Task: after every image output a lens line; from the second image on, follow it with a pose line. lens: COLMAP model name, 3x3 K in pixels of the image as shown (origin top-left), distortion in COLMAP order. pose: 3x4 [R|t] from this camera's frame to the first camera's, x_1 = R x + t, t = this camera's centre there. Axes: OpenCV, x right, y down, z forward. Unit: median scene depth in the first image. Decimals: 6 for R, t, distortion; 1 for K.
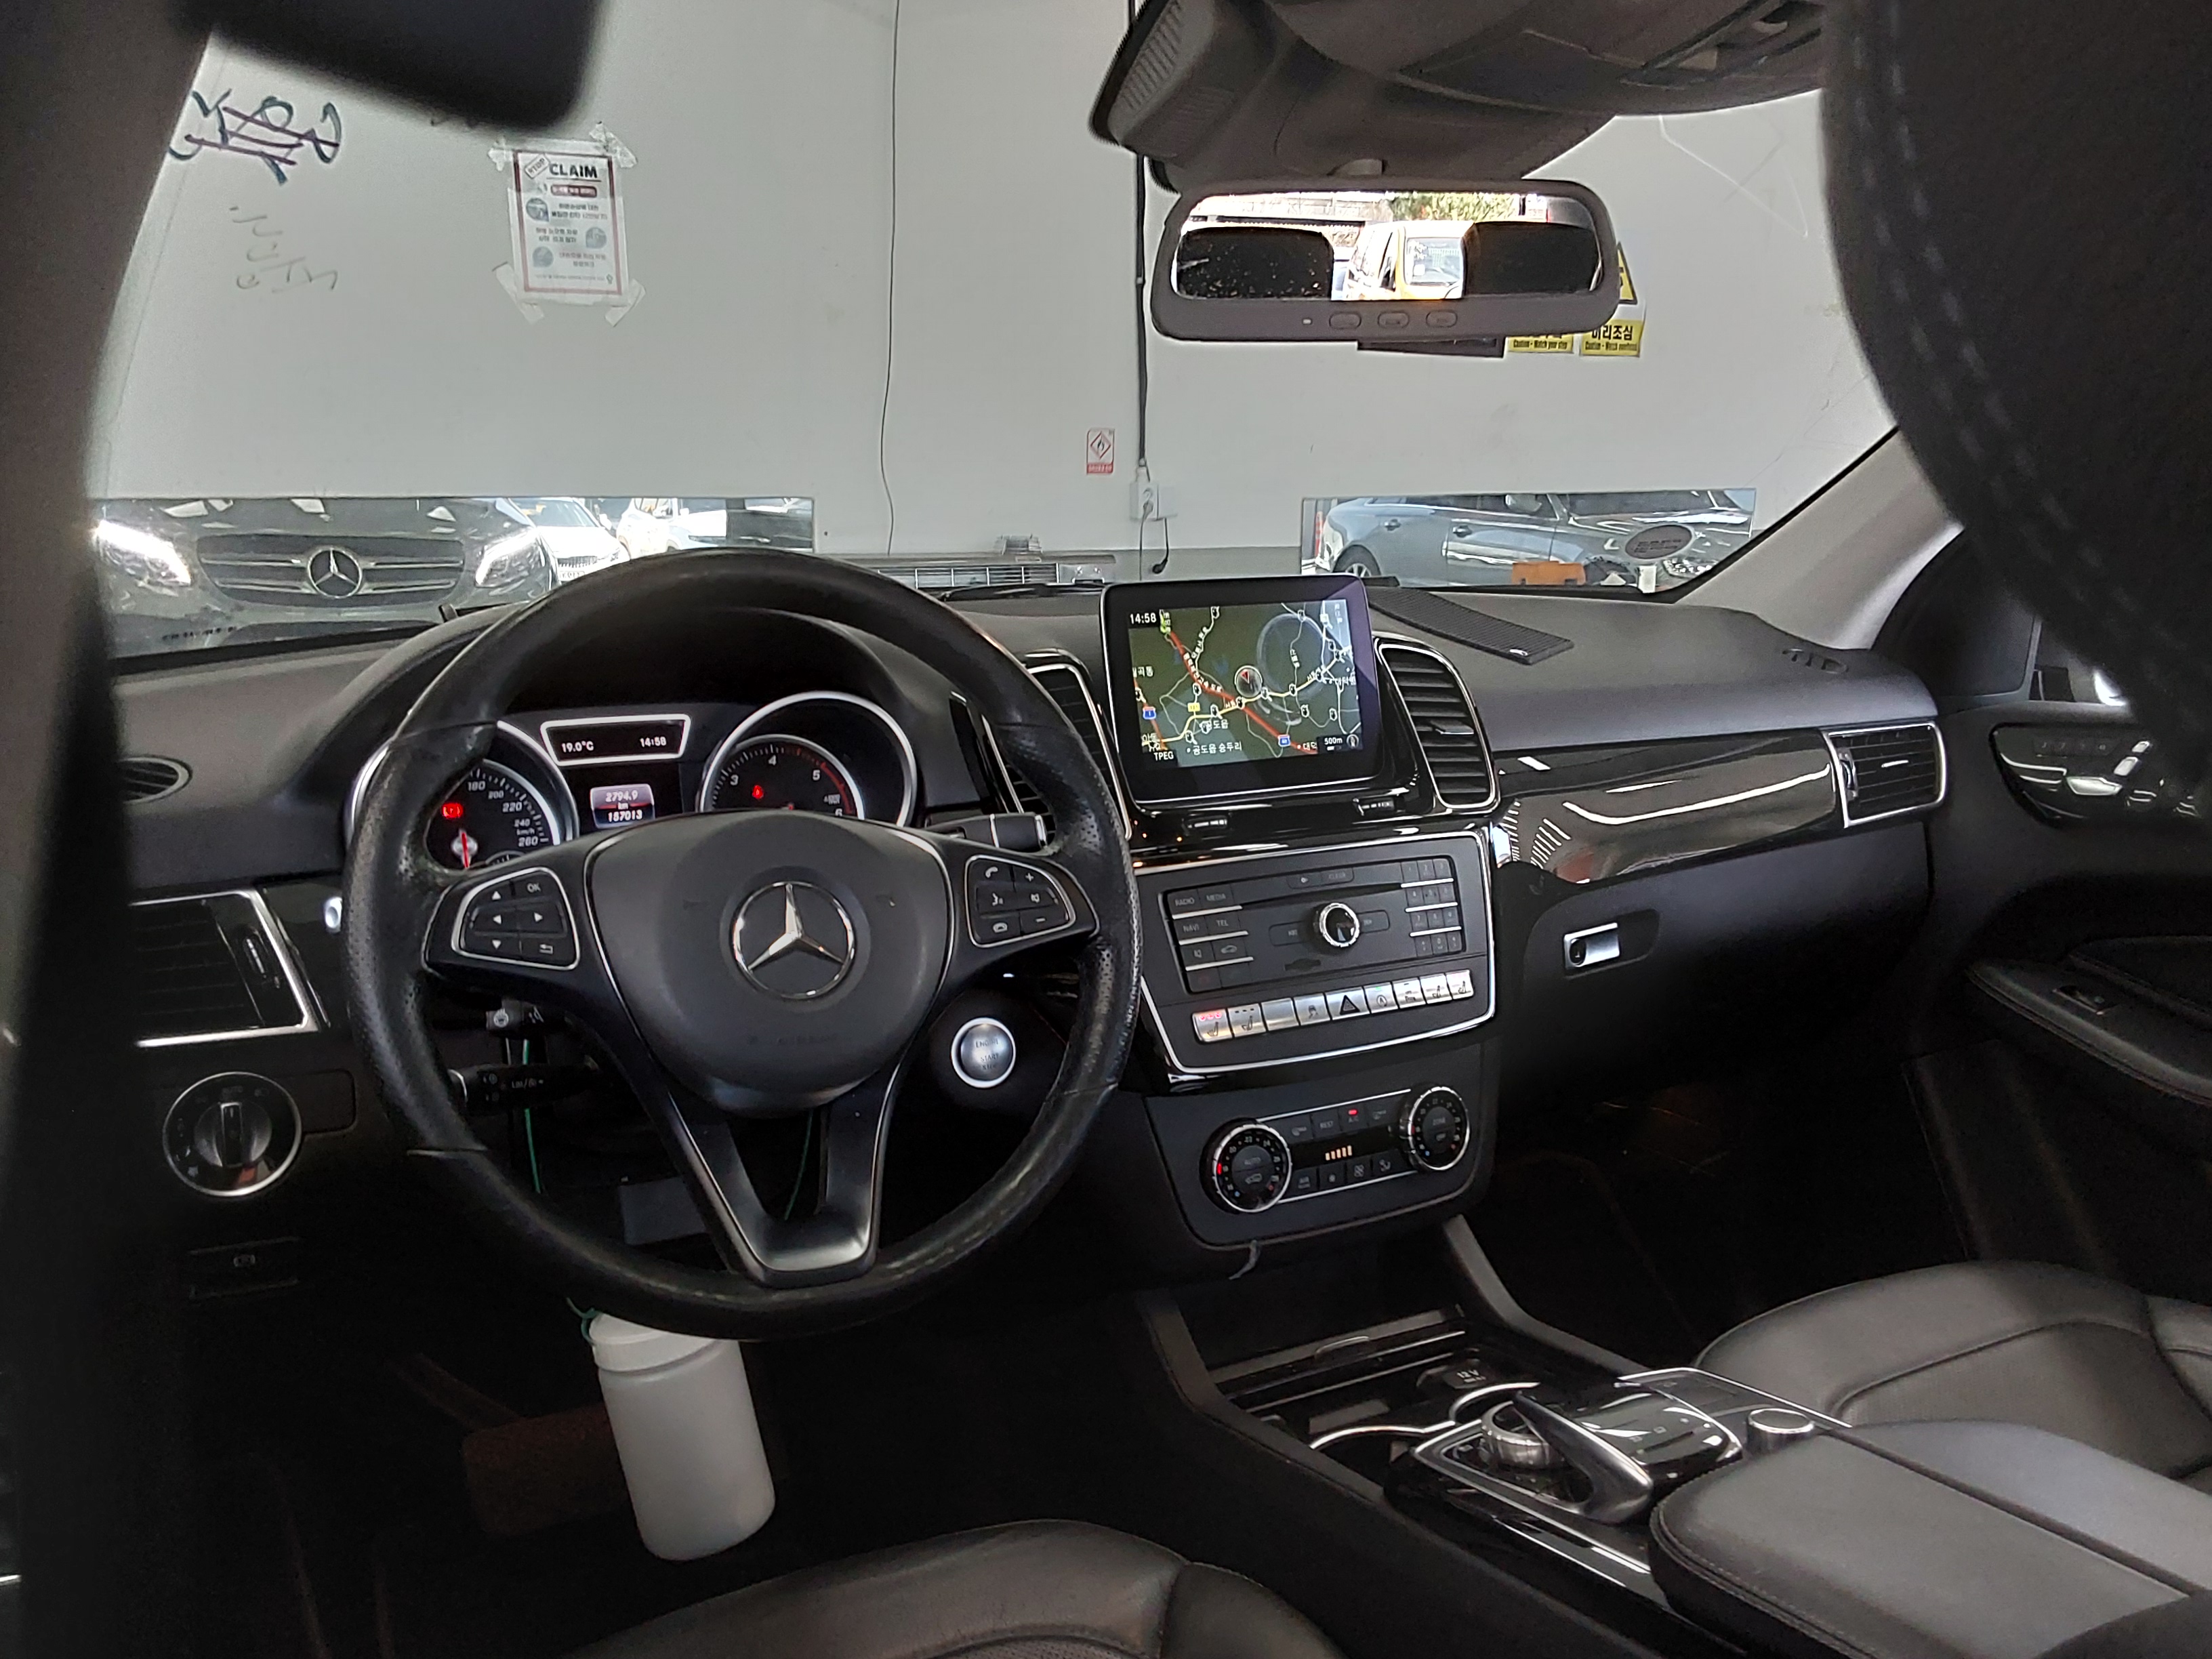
lens RADIAL K [[1643.0, 0, 1155.4], [0, 1643.0, 887.9], [0, 0, 1]] dist [0.067585, -0.076876]
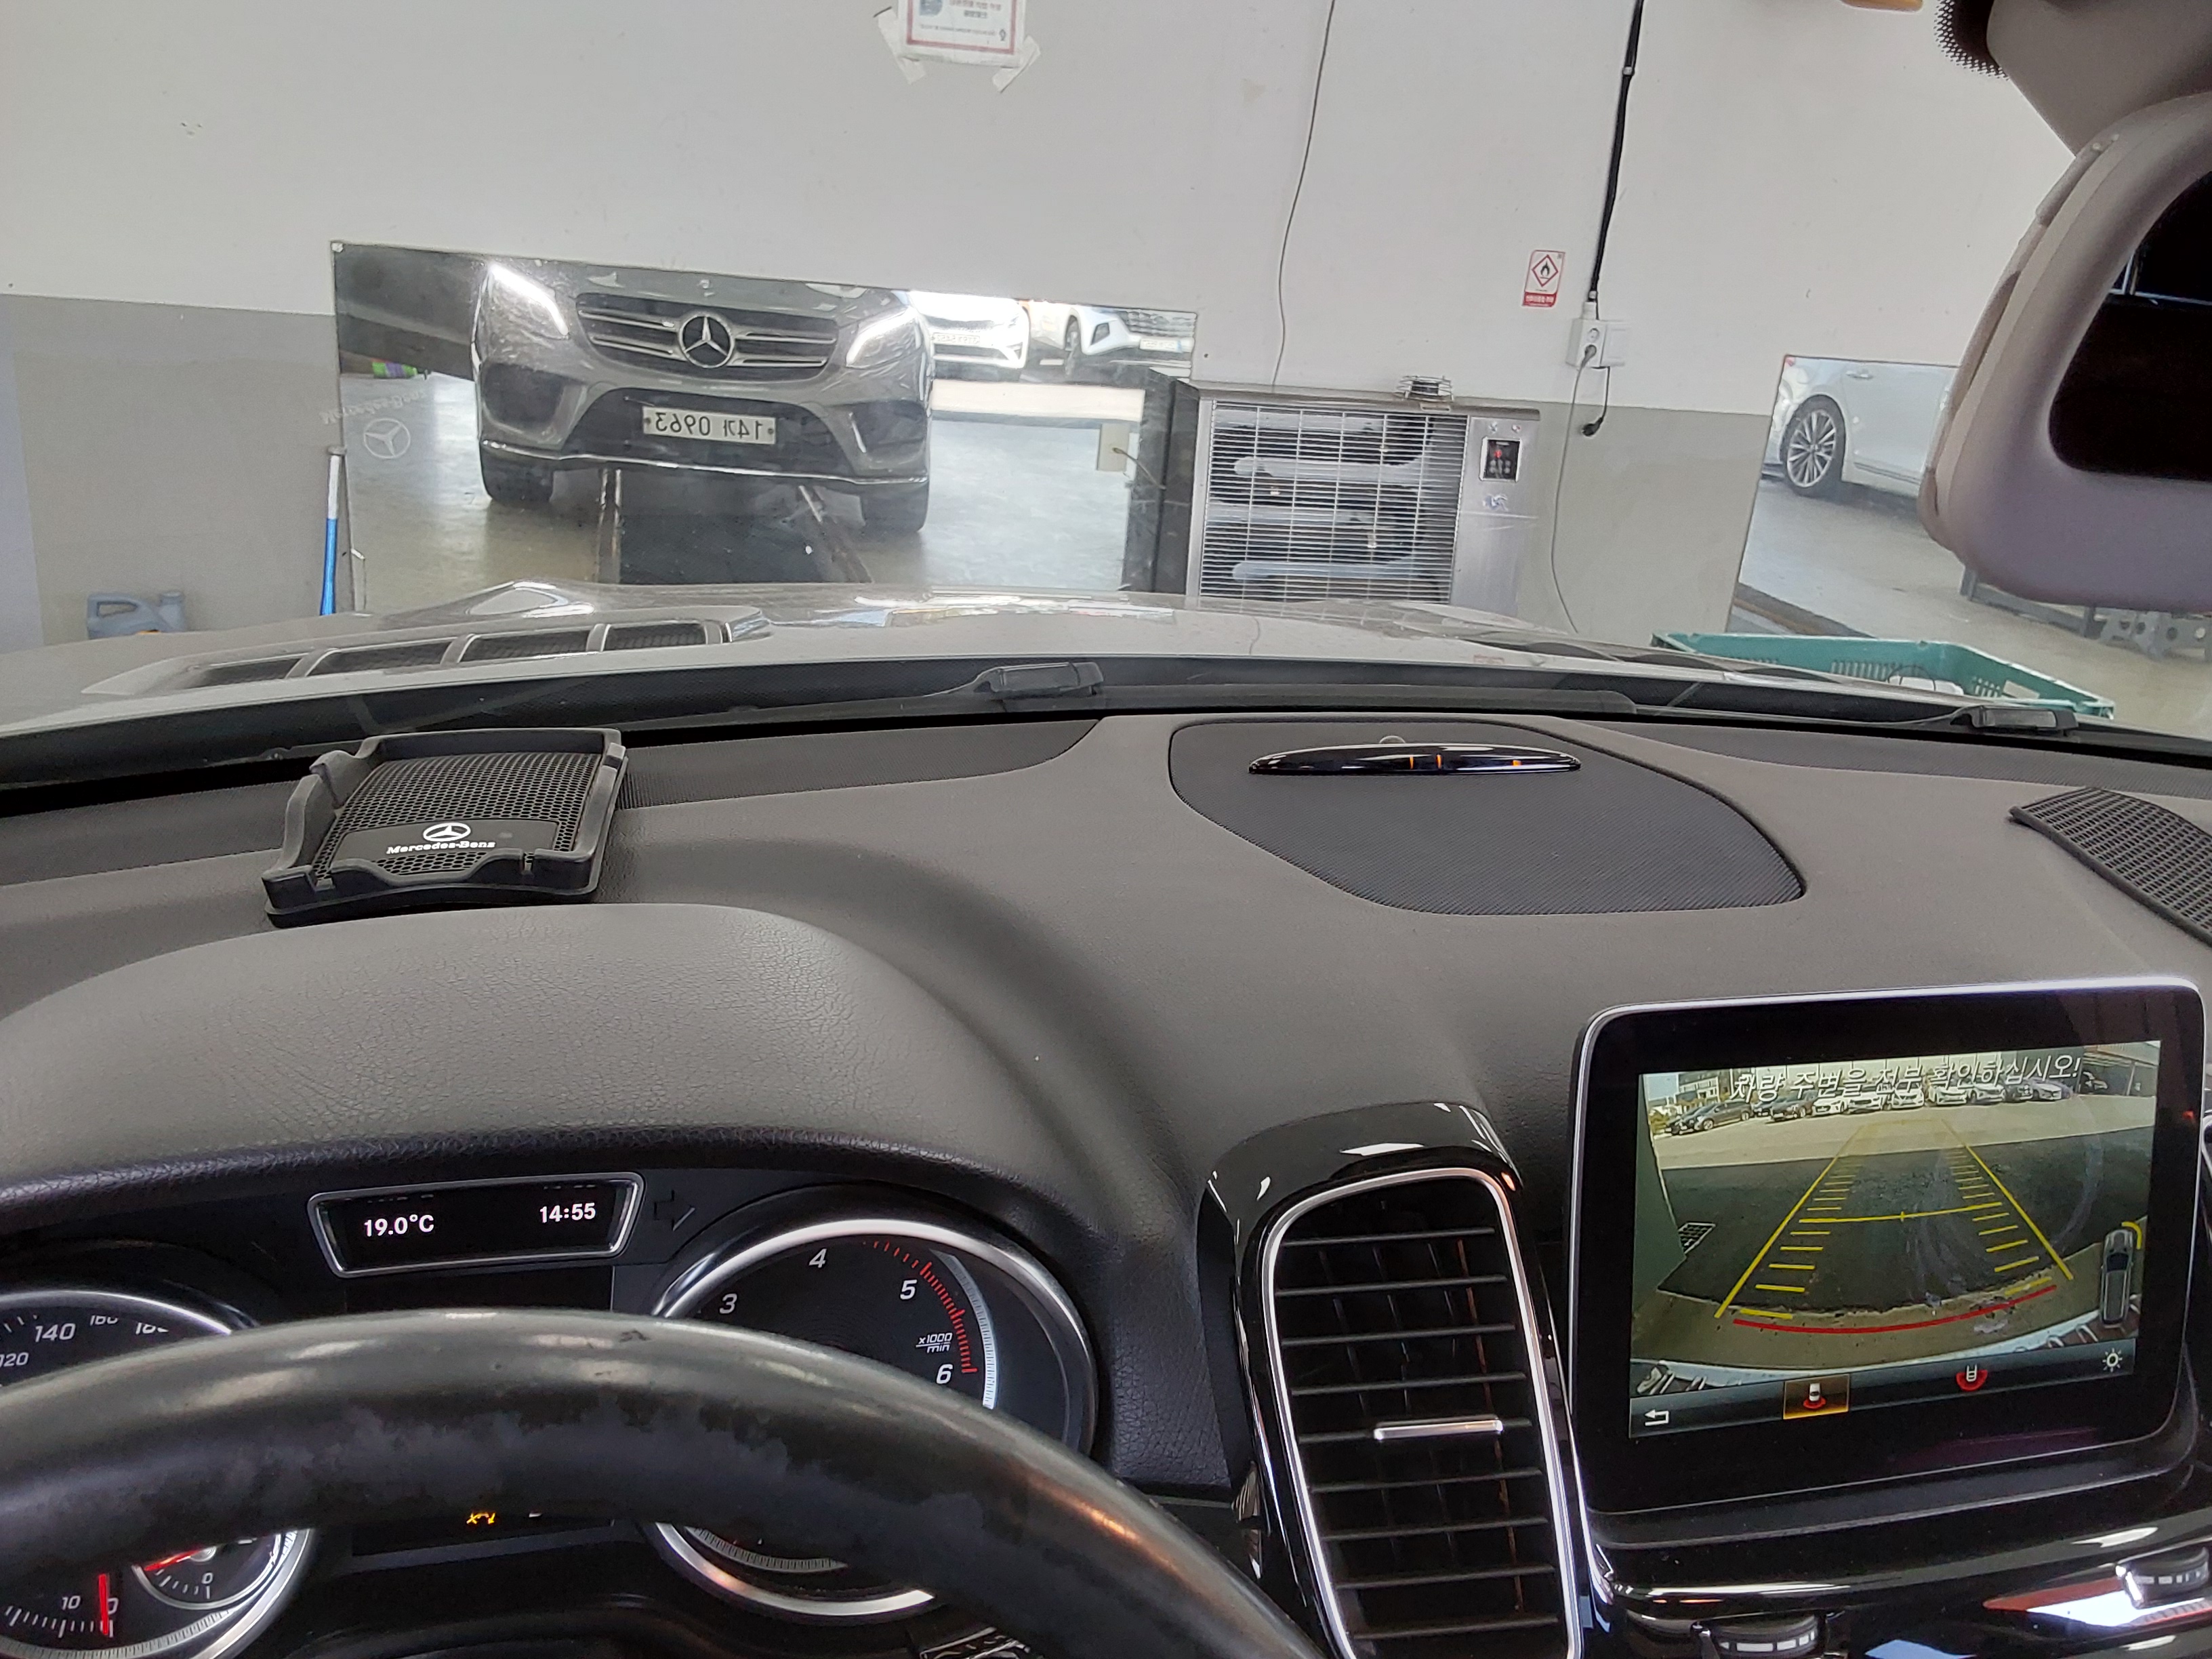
lens RADIAL K [[1643.0, 0, 1155.4], [0, 1643.0, 887.9], [0, 0, 1]] dist [0.067585, -0.076876]
pose [[0.968538, 0.155258, -0.194499, -0.061483], [-0.130148, 0.982138, 0.135894, -0.248544], [0.212124, -0.106304, 0.971444, 0.553231]]
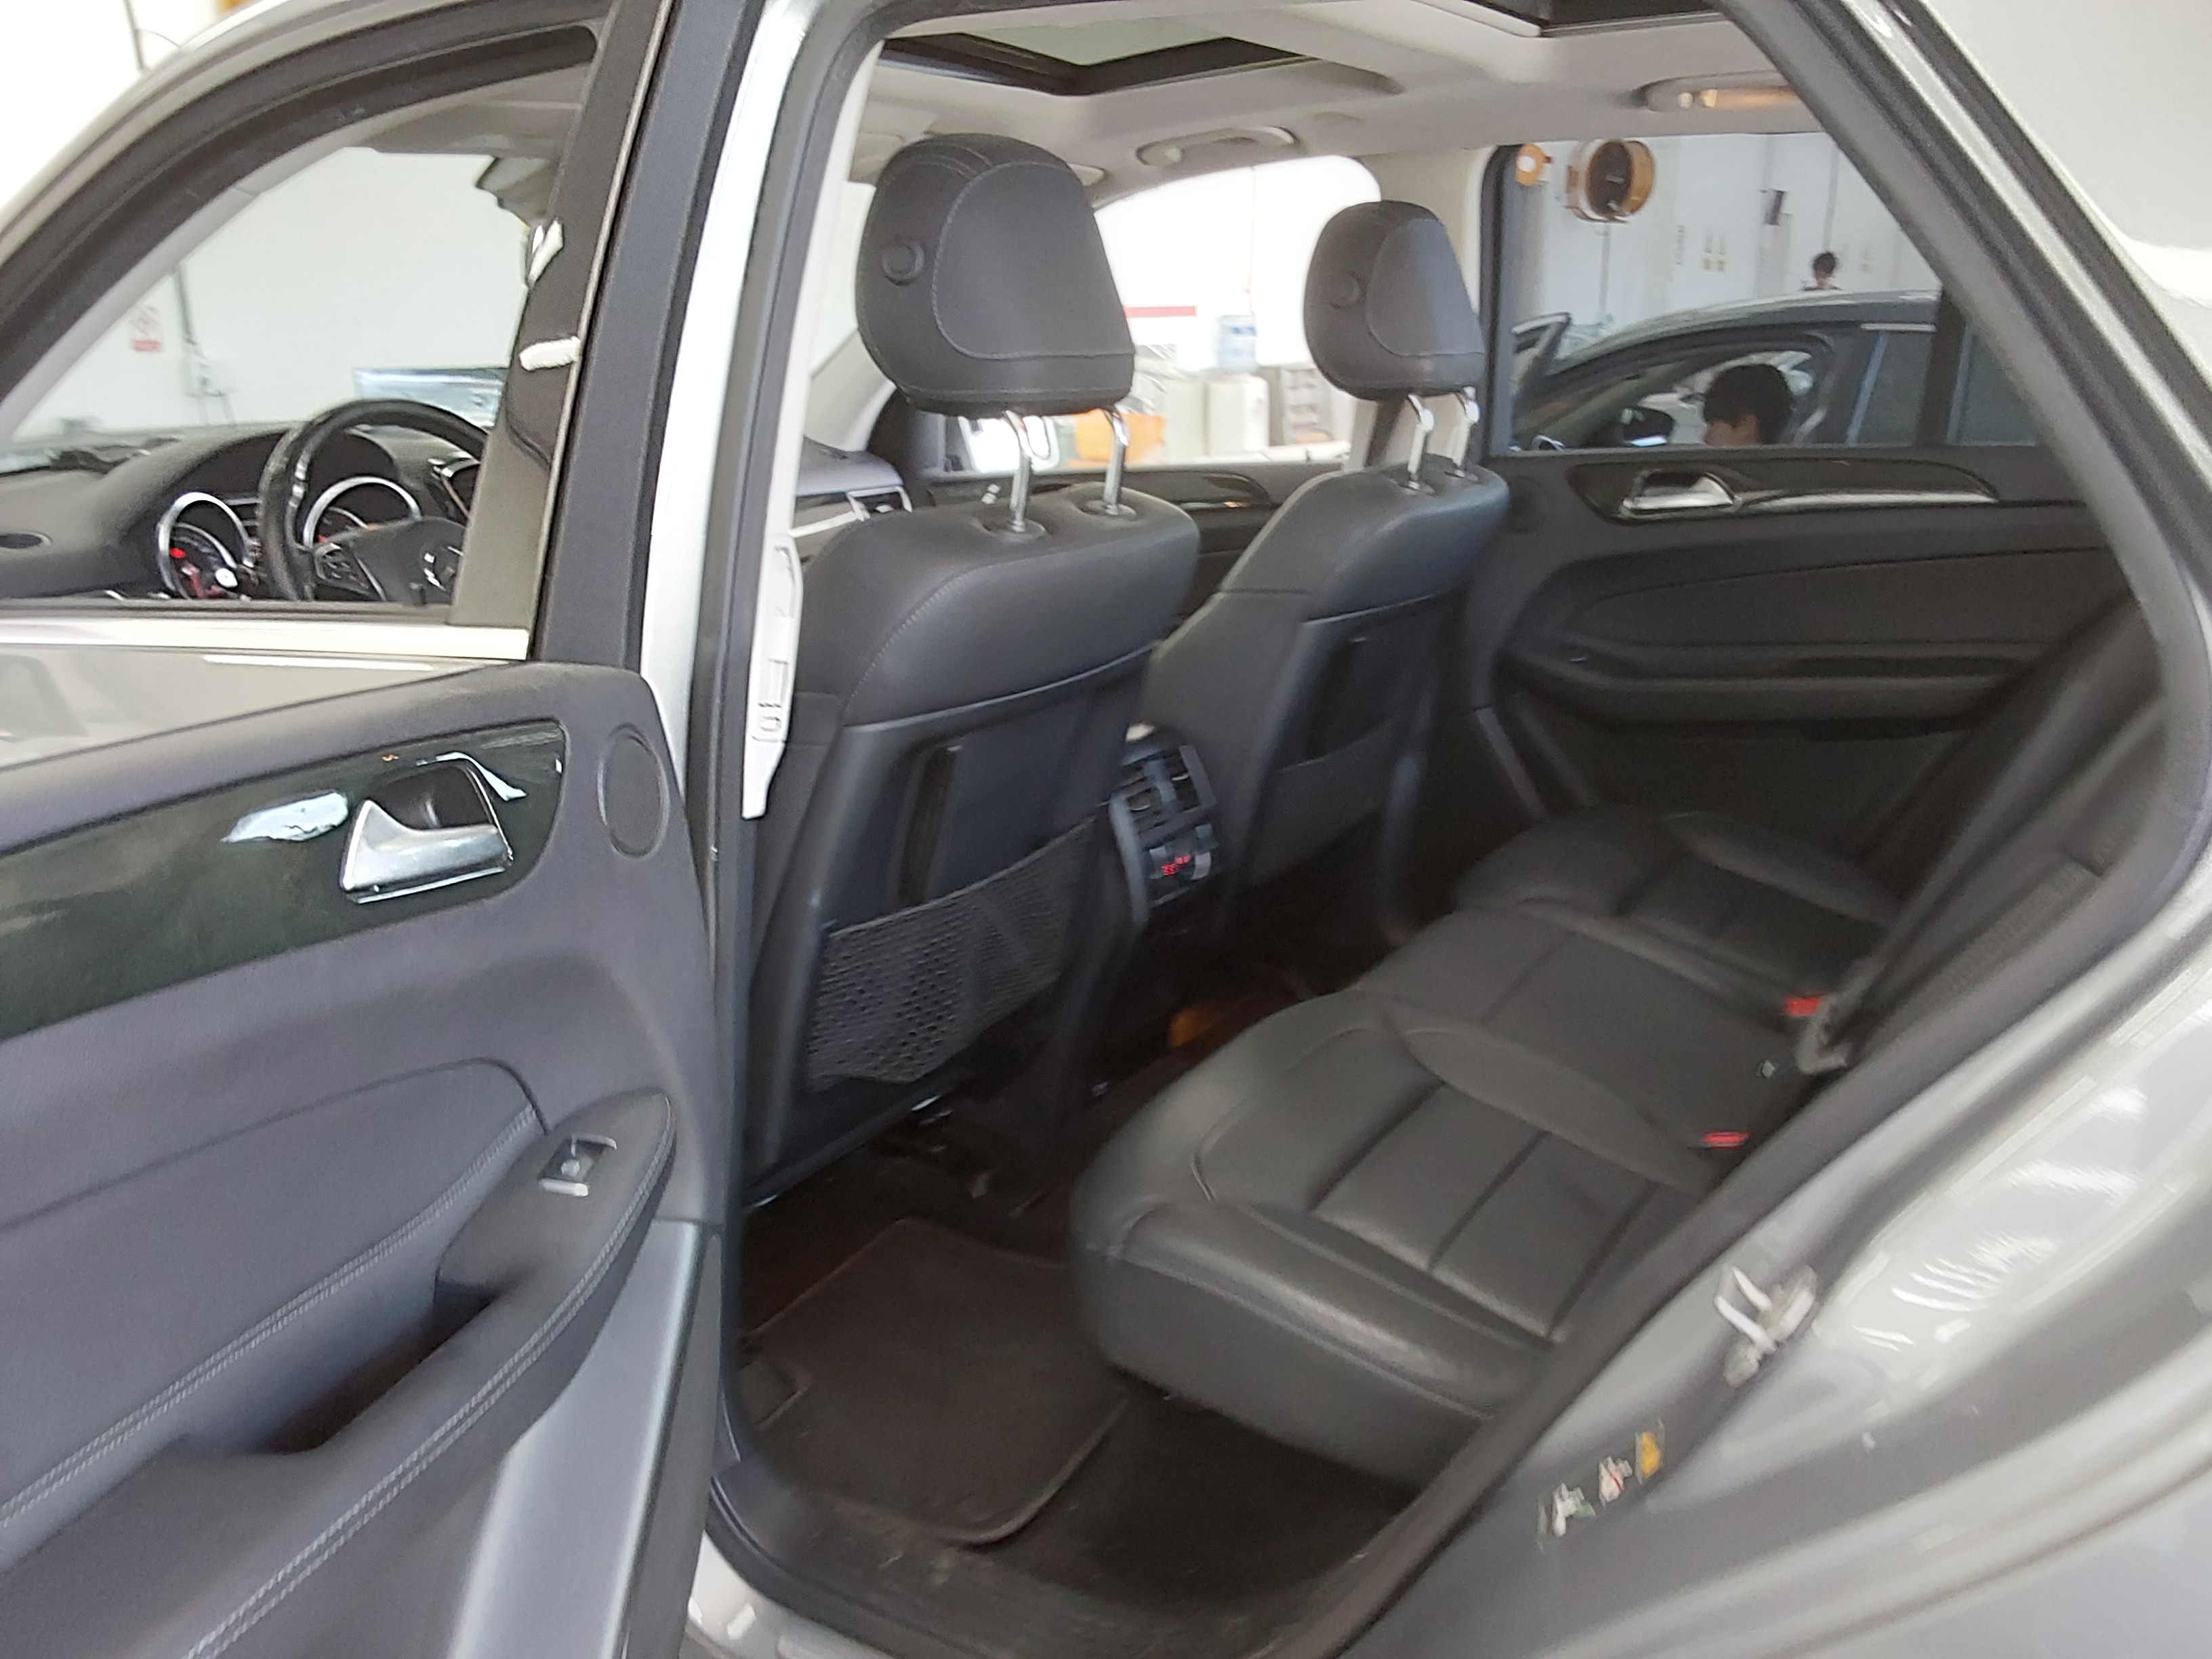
lens RADIAL K [[1643.0, 0, 1155.4], [0, 1643.0, 887.9], [0, 0, 1]] dist [0.067585, -0.076876]
pose [[0.839168, -0.183315, 0.512048, -0.486847], [0.144845, 0.982810, 0.114472, 0.250465], [-0.524231, -0.021893, 0.851295, -1.109960]]
